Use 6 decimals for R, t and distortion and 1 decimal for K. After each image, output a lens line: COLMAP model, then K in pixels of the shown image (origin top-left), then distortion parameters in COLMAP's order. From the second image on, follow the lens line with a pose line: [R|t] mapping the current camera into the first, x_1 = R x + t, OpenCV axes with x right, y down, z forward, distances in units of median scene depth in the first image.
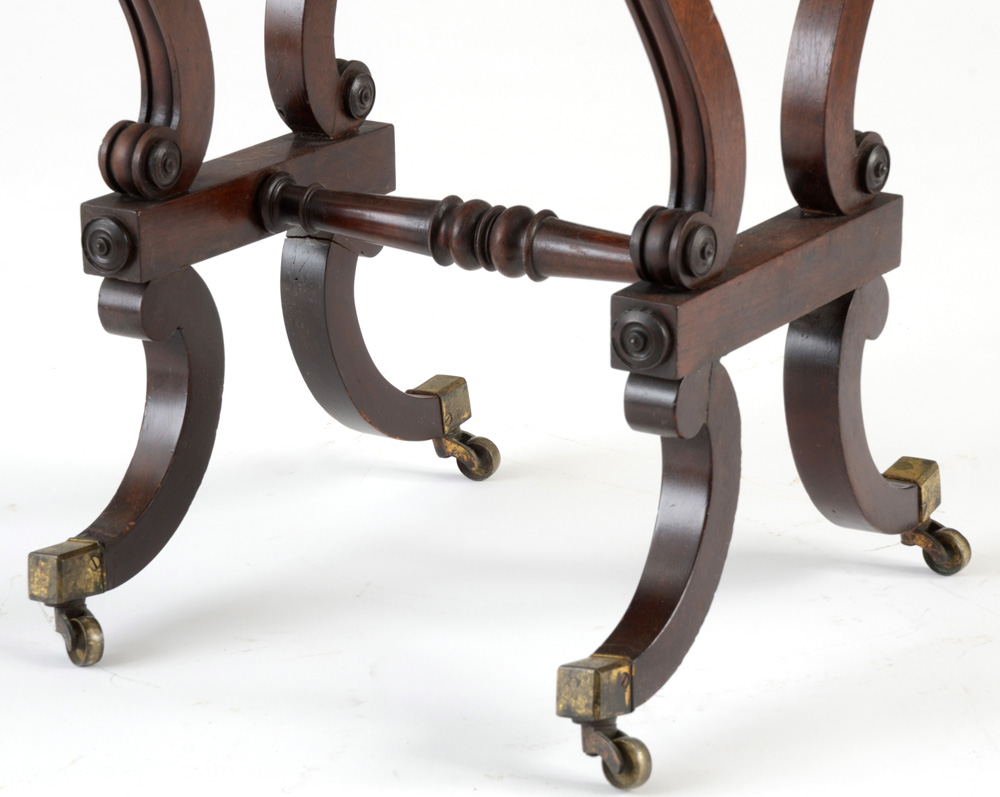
lens RADIAL K [[4338.1, 0, 481.2], [0, 4338.1, 407.3], [0, 0, 1]] dist [1.057145, 0.000000]
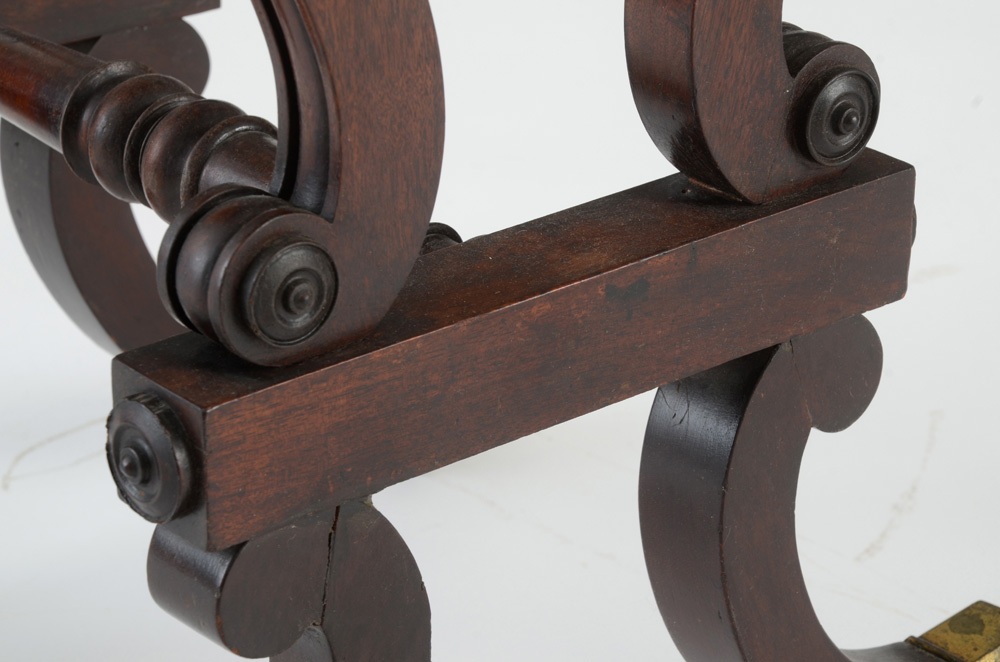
lens RADIAL K [[3514.8, 0, 499.8], [0, 3514.8, 333.7], [0, 0, 1]] dist [1.246541, 0.000000]
pose [[0.953205, 0.136083, -0.269967, 0.165316], [-0.103539, 0.985909, 0.131391, -0.078881], [0.284043, -0.097291, 0.953863, 0.587621]]
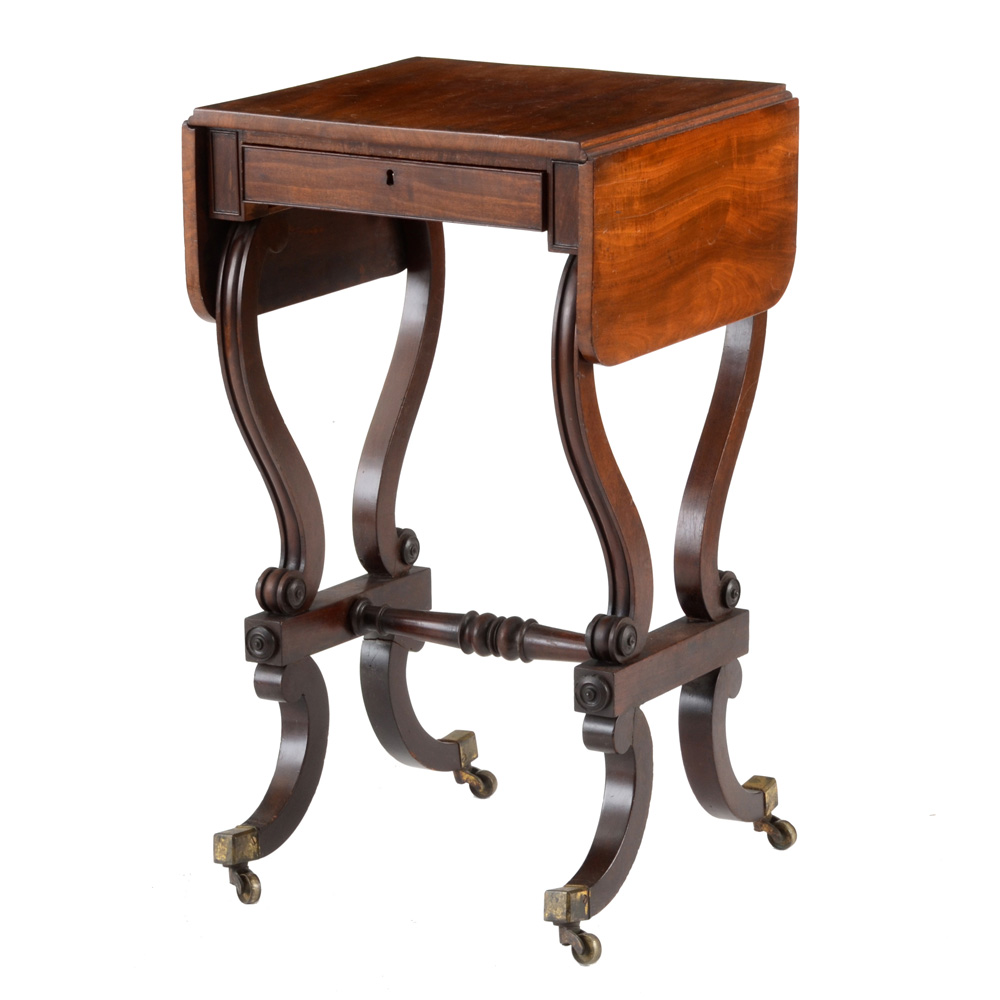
lens RADIAL K [[4428.8, 0, 502.2], [0, 4428.8, 533.8], [0, 0, 1]] dist [0.619081, 0.000000]
pose [[0.999635, -0.006630, 0.026197, -0.038774], [0.008615, 0.997039, -0.076415, 0.048909], [-0.025613, 0.076613, 0.996732, -0.645131]]
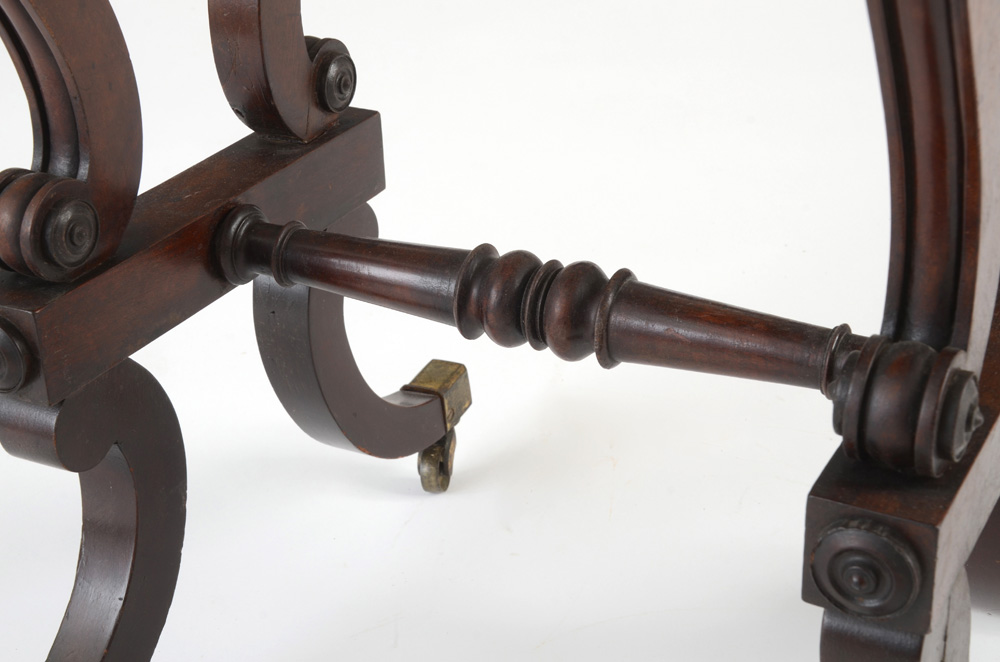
lens RADIAL K [[1768.1, 0, 512.6], [0, 1768.1, 342.7], [0, 0, 1]] dist [0.174492, 0.000000]
pose [[0.994584, -0.060342, 0.084624, -0.027954], [0.045148, 0.984206, 0.171171, -0.083662], [-0.093616, -0.166424, 0.981600, 0.711998]]
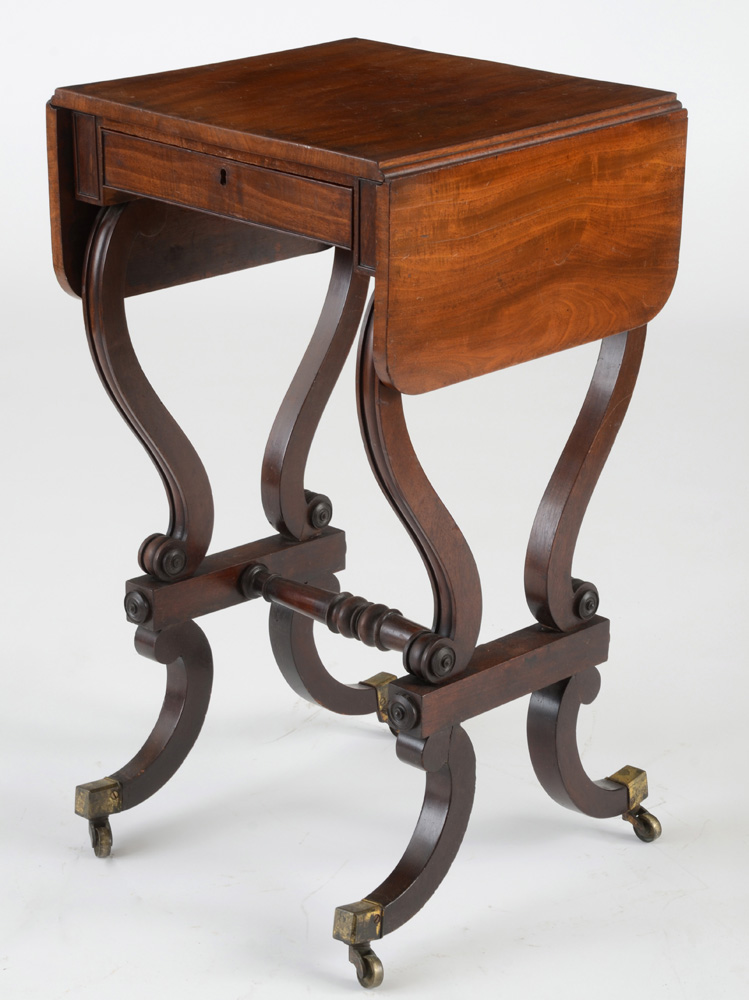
lens RADIAL K [[2656.1, 0, 373.2], [0, 2656.1, 504.9], [0, 0, 1]] dist [0.534996, 0.000000]
pose [[0.978694, 0.081573, -0.188427, 0.194204], [-0.076910, 0.996526, 0.031938, -0.115935], [0.190377, -0.016766, 0.981568, 0.006518]]
